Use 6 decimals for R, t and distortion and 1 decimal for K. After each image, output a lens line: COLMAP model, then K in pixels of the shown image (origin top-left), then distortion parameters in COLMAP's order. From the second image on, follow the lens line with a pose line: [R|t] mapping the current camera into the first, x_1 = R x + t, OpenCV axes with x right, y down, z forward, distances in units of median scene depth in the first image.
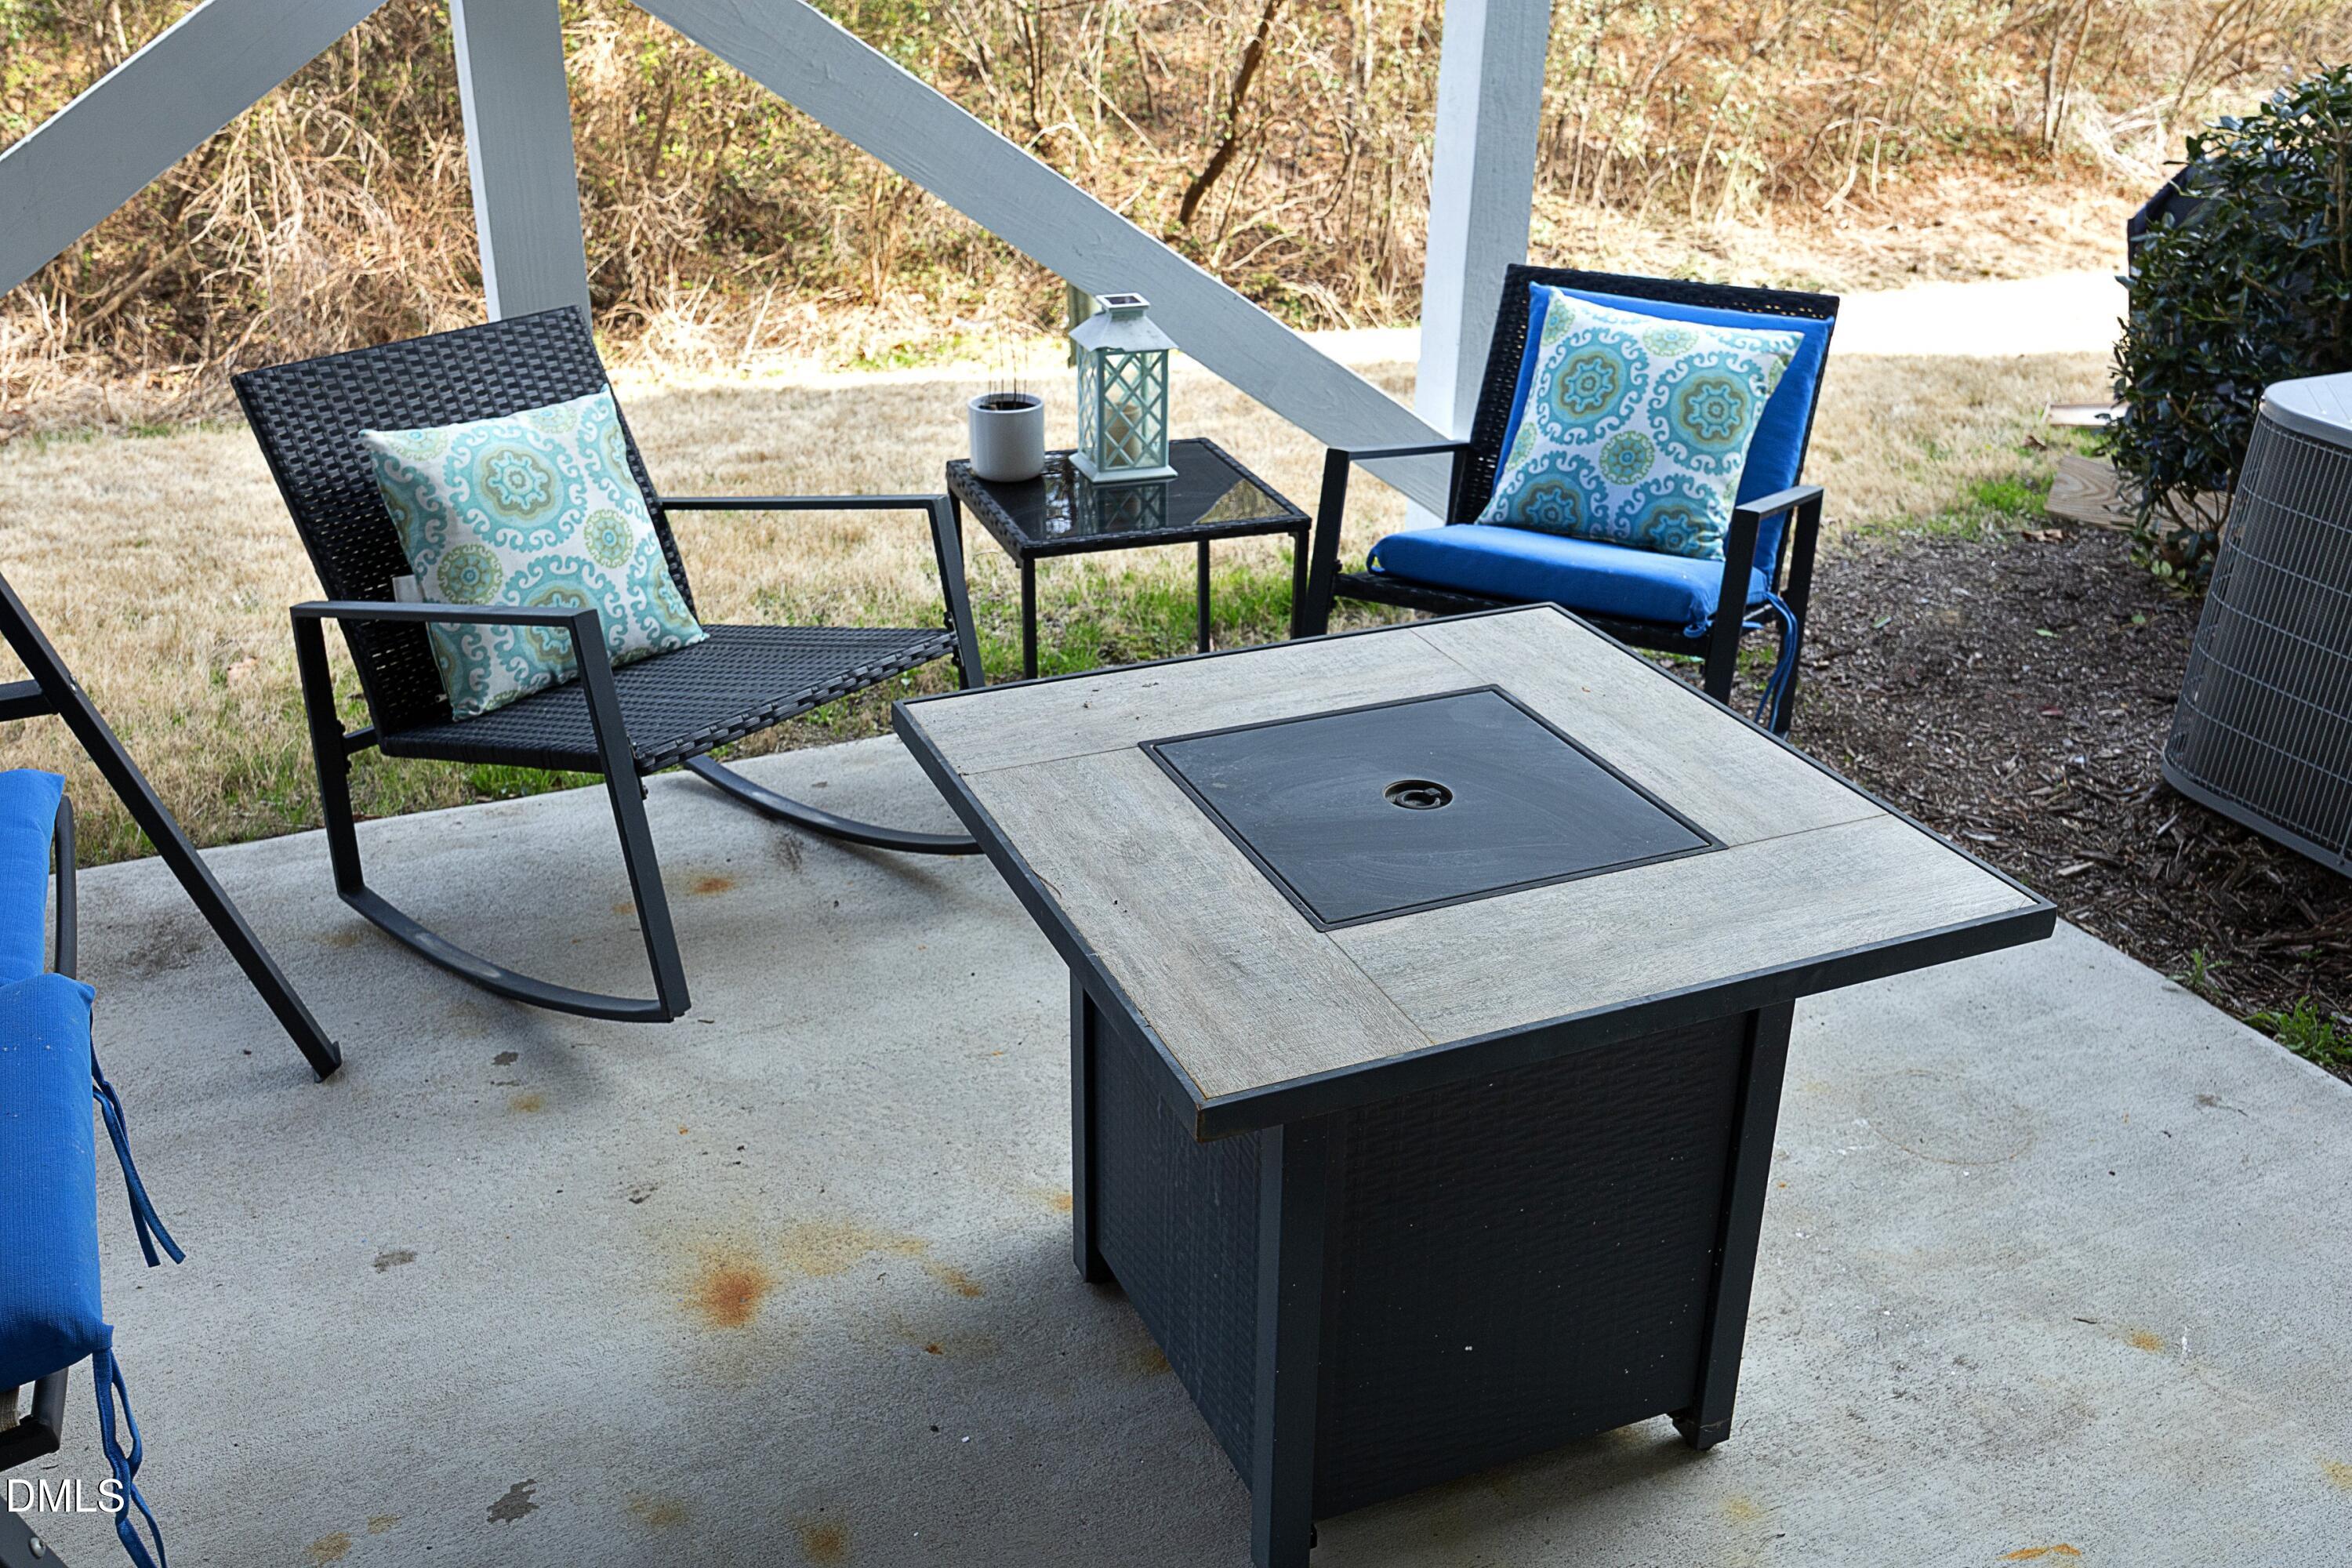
lens RADIAL K [[1988.1, 0, 1162.6], [0, 1988.1, 742.5], [0, 0, 1]] dist [0.009594, 0.005030]
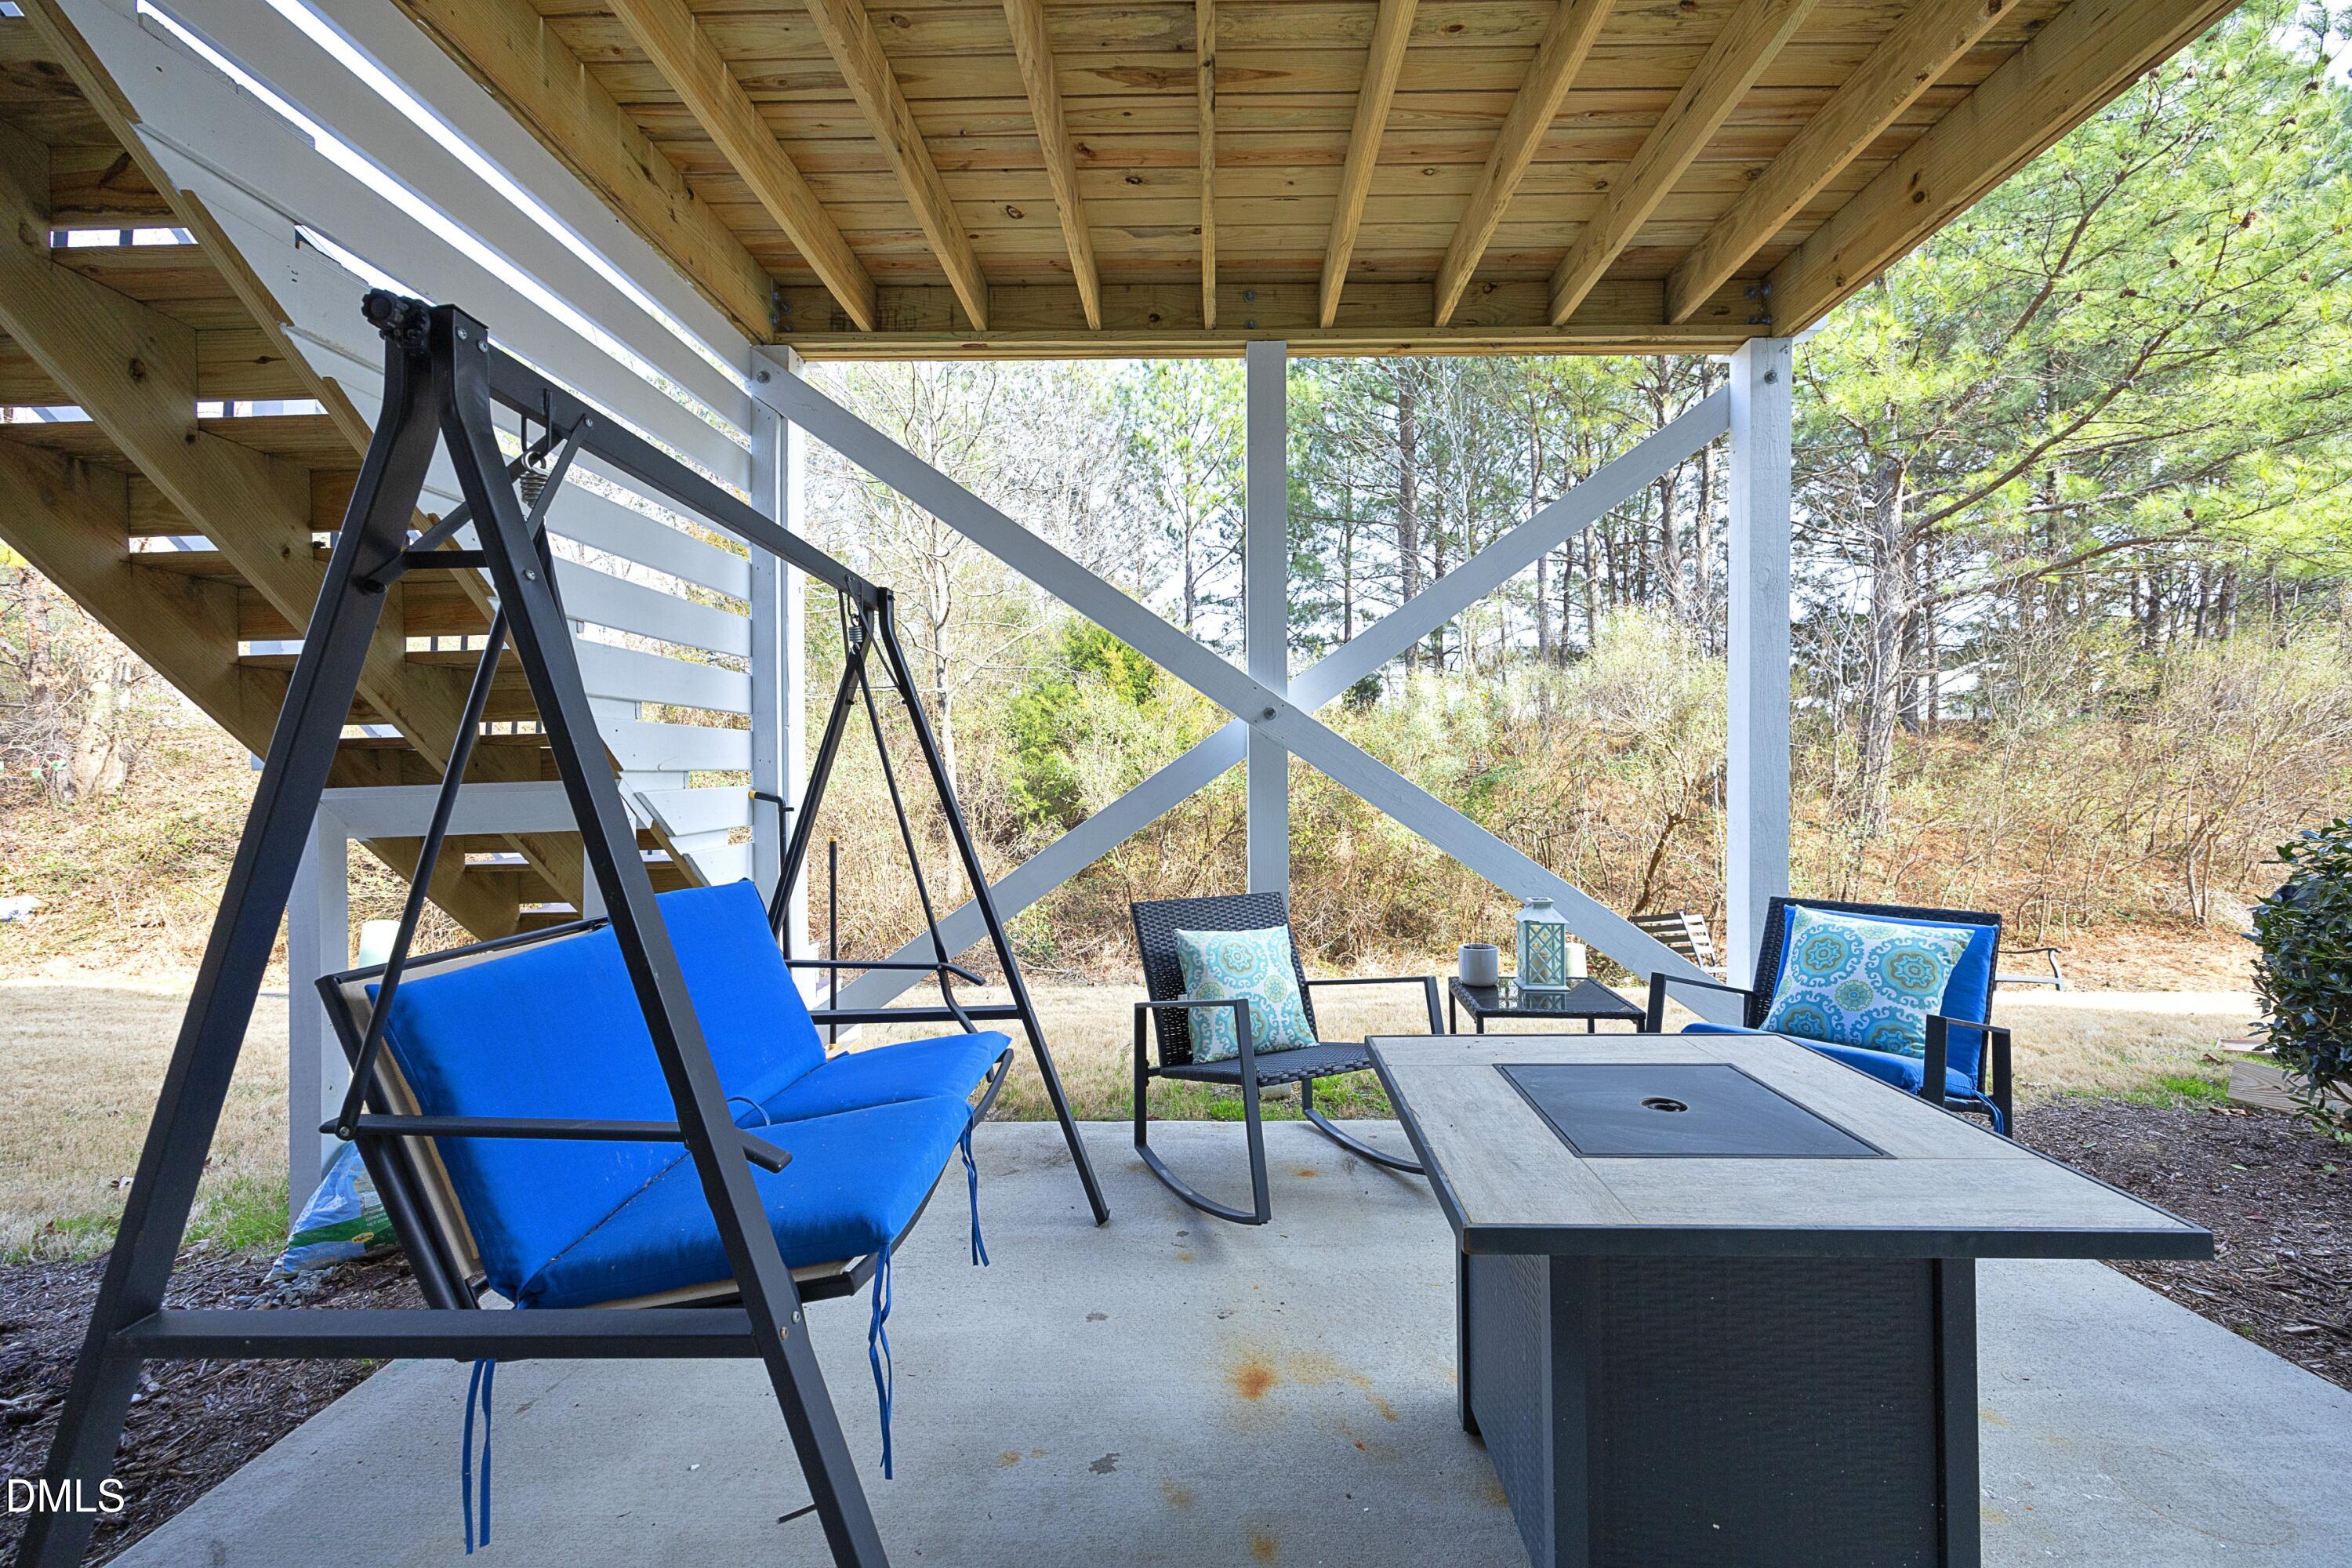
lens RADIAL K [[897.1, 0, 1190.0], [0, 897.1, 777.1], [0, 0, 1]] dist [0.001313, -0.000288]
pose [[0.906170, -0.020879, -0.422398, 0.052815], [-0.152228, 0.915730, -0.371839, 0.063753], [0.394566, 0.401251, 0.826629, 0.075948]]
